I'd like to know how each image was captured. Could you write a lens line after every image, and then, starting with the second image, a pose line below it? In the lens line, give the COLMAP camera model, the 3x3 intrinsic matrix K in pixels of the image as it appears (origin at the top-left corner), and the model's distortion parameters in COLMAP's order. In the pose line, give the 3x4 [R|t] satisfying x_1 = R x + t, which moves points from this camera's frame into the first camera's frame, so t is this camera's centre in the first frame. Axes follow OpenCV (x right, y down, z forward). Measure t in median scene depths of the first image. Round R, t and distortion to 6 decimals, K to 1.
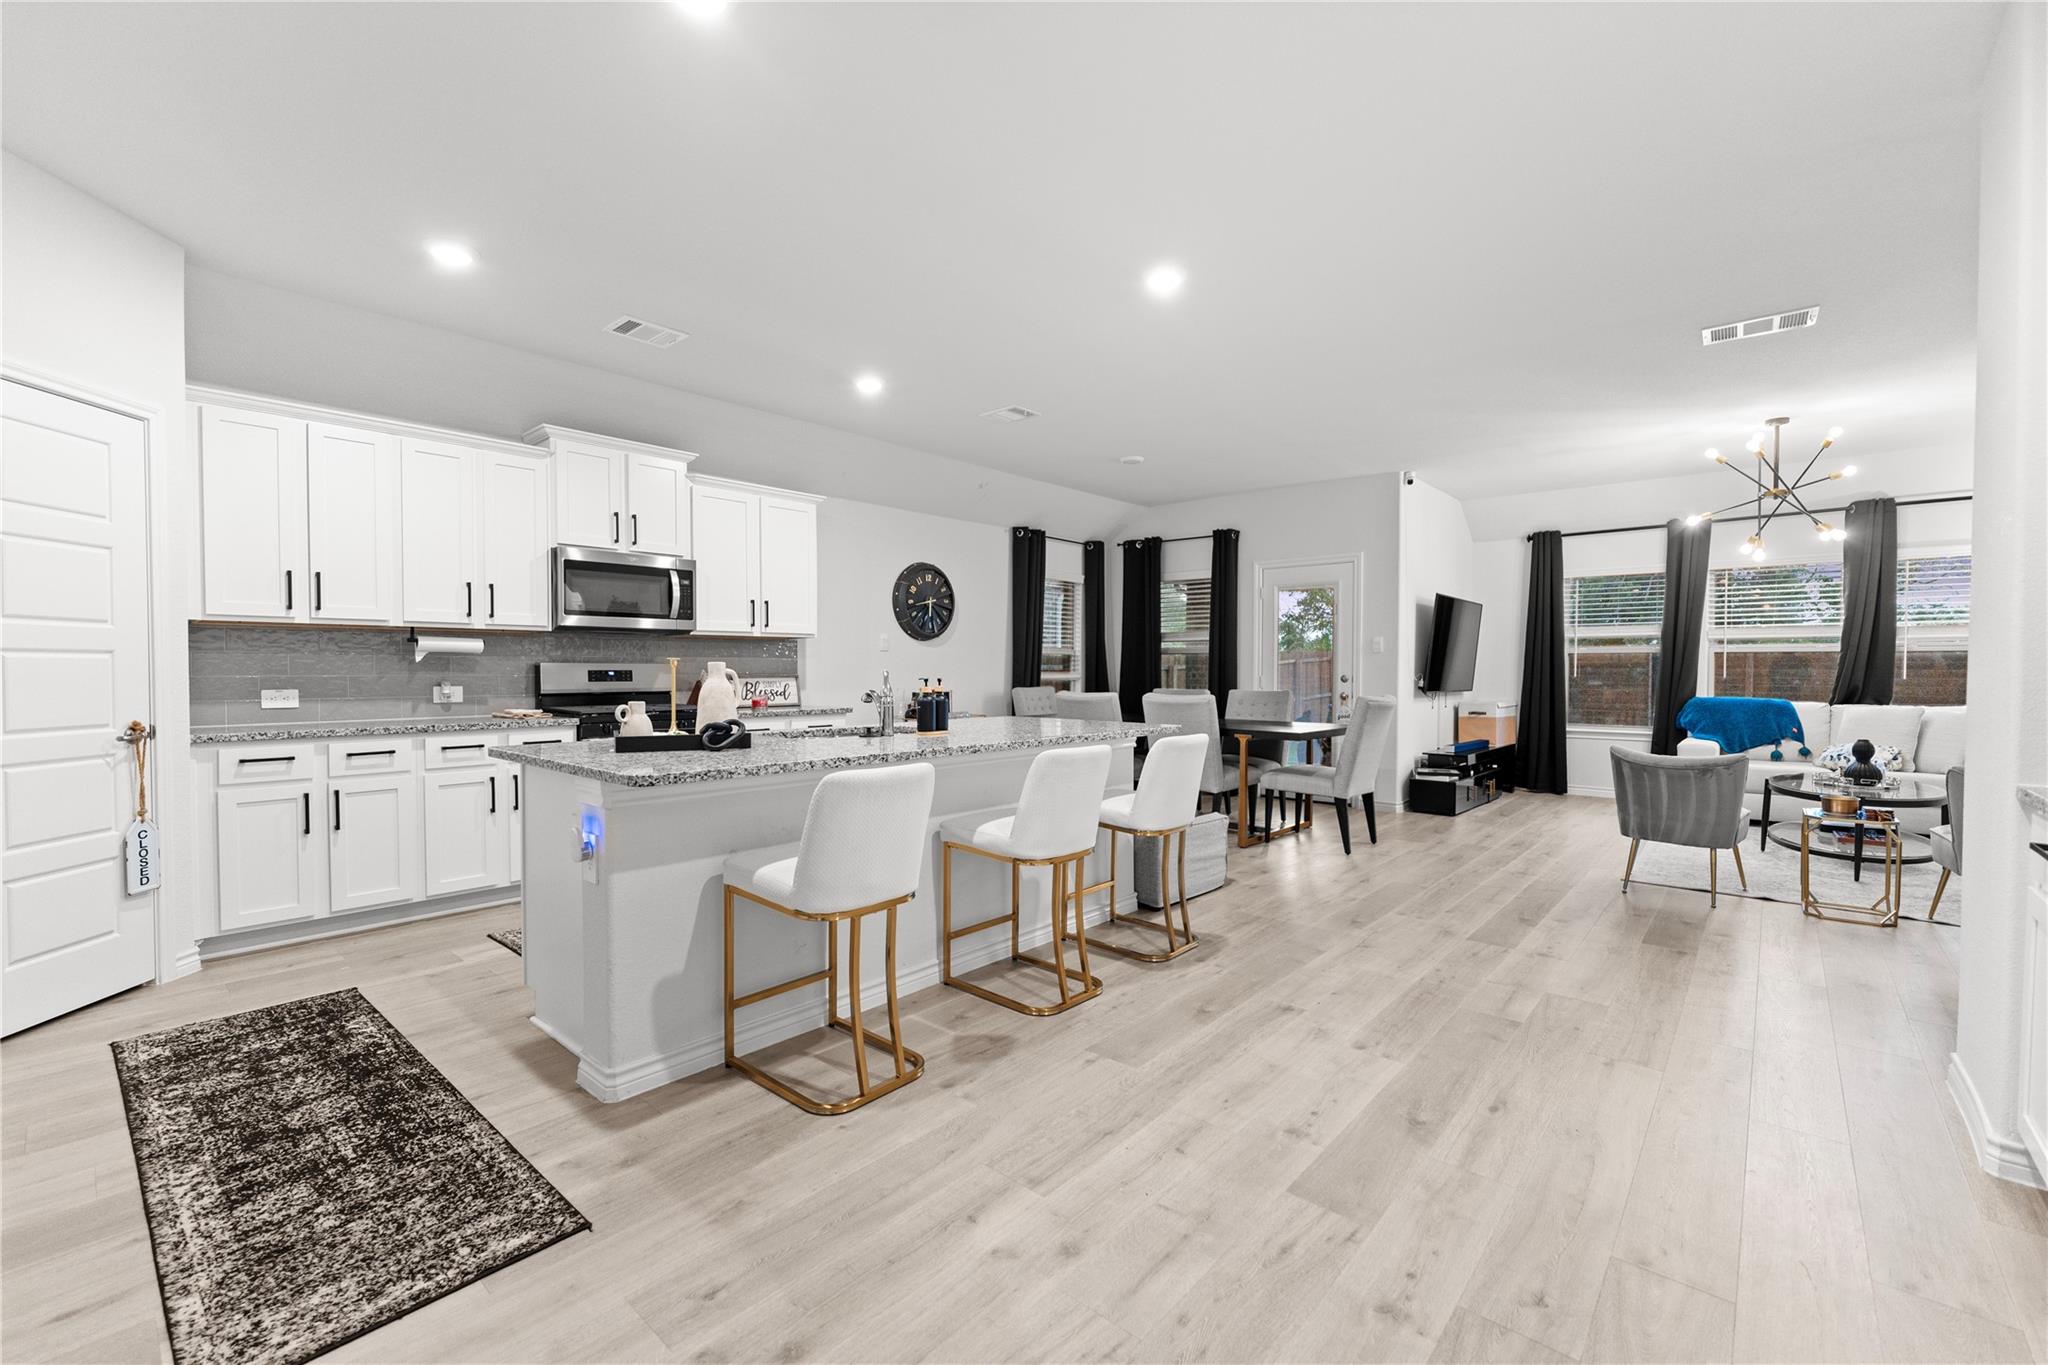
lens RADIAL K [[854.1, 0, 1024.0], [0, 854.1, 682.5], [0, 0, 1]] dist [-0.000831, -0.000283]
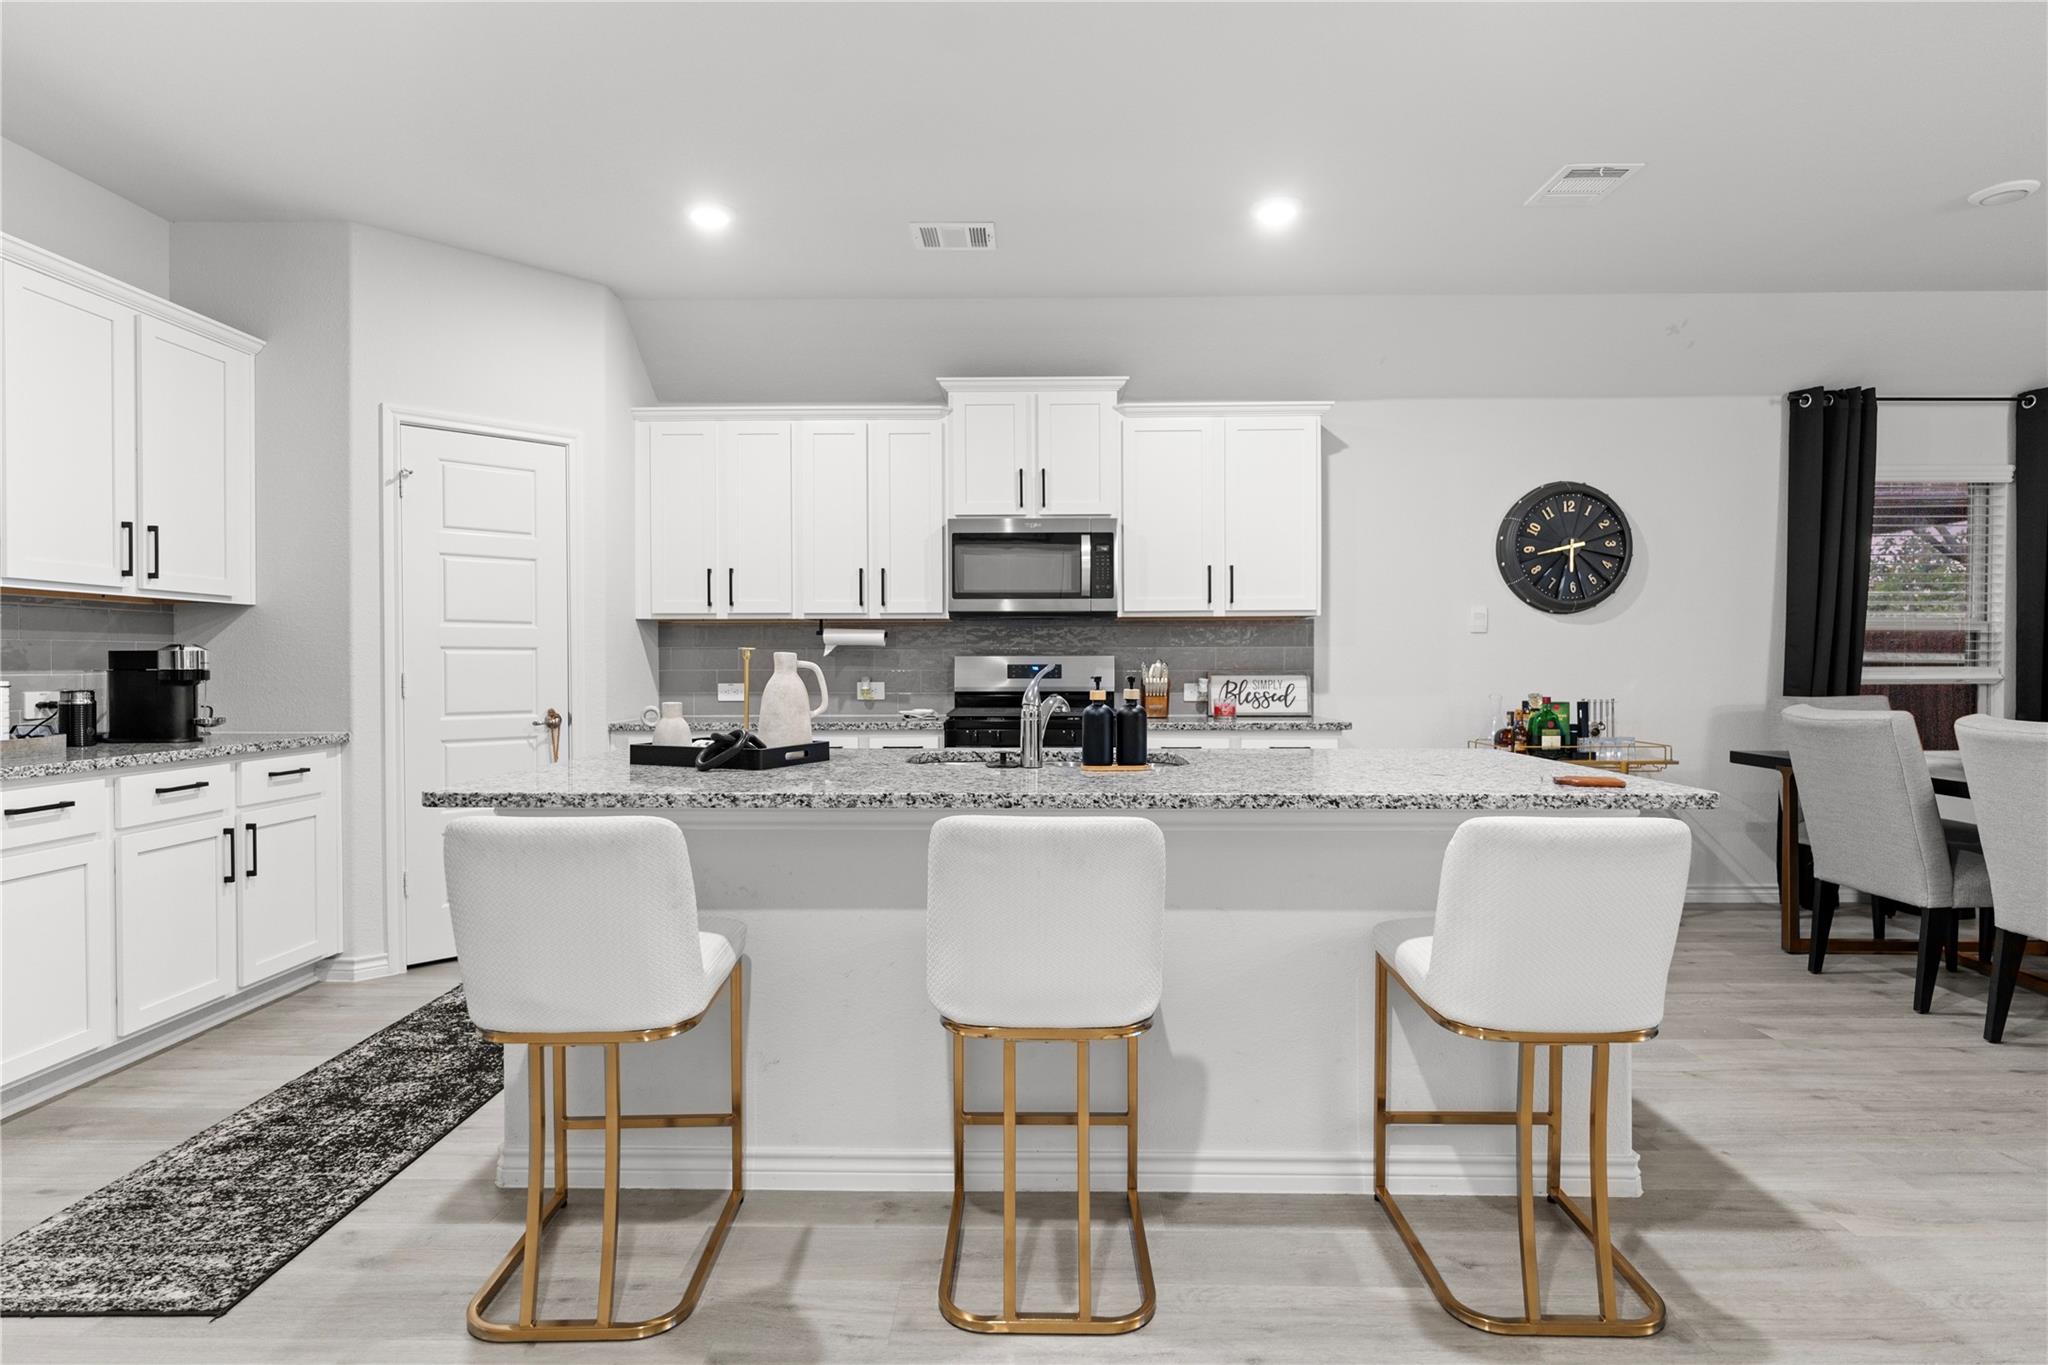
lens RADIAL K [[1090.7, 0, 1023.6], [0, 1090.7, 670.1], [0, 0, 1]] dist [-0.001947, -0.000839]
pose [[0.651558, 0.001088, -0.758598, 0.444311], [-0.009840, 0.999927, -0.007017, -0.002402], [0.758535, 0.012037, 0.651521, 0.477881]]
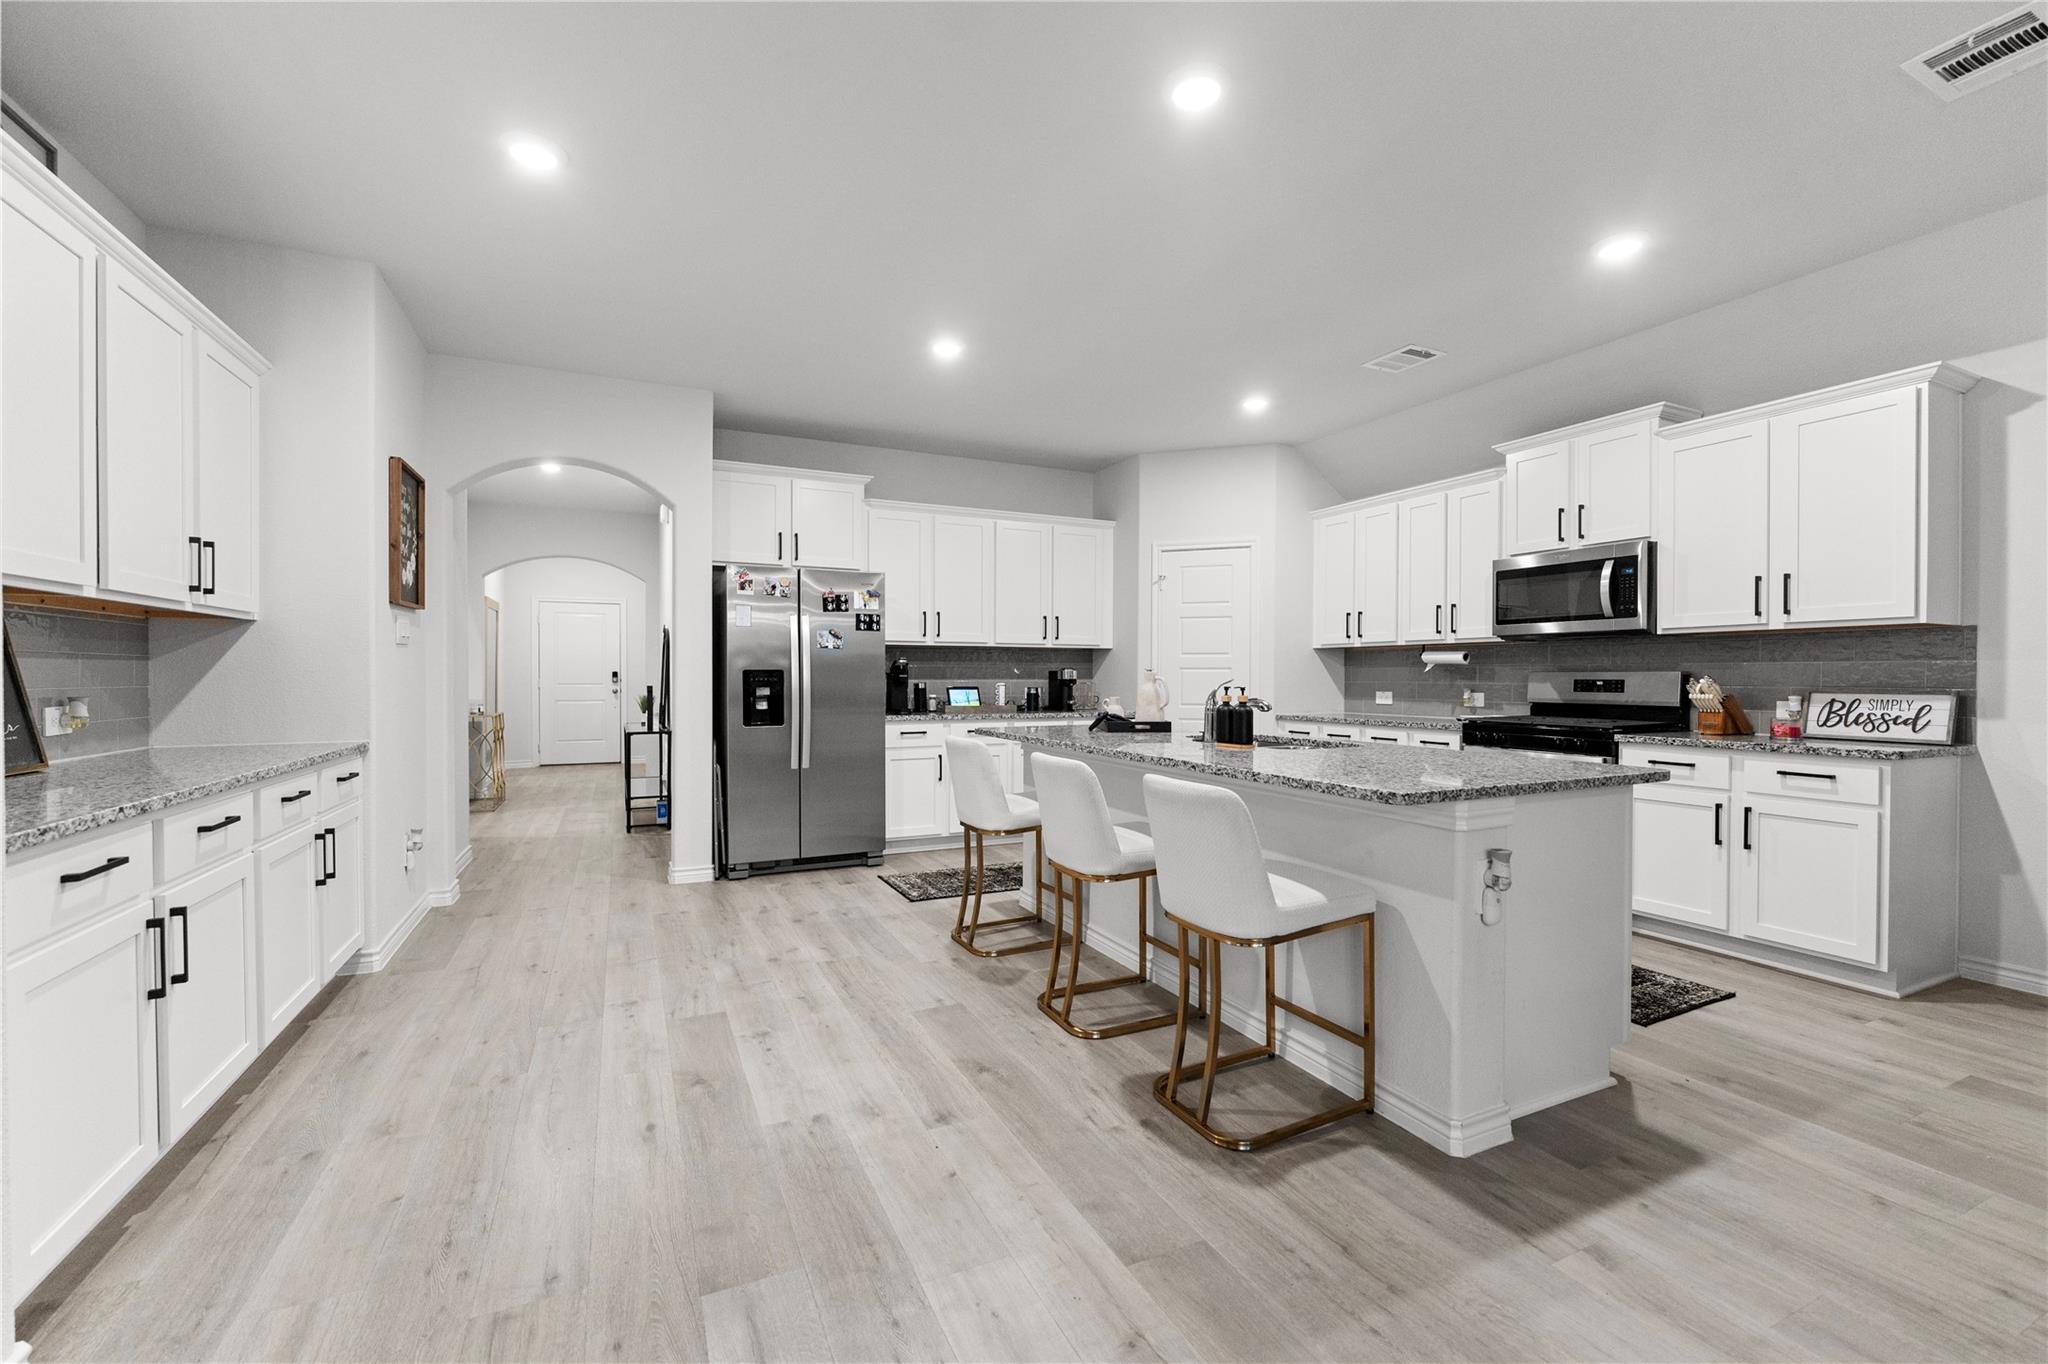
lens RADIAL K [[861.6, 0, 1024.0], [0, 861.6, 682.0], [0, 0, 1]] dist [-0.000809, -0.000155]
pose [[-0.400015, 0.003838, -0.916500, 0.878603], [-0.018388, 0.999756, 0.012212, -0.017786], [0.916324, 0.021738, -0.399847, 1.218992]]
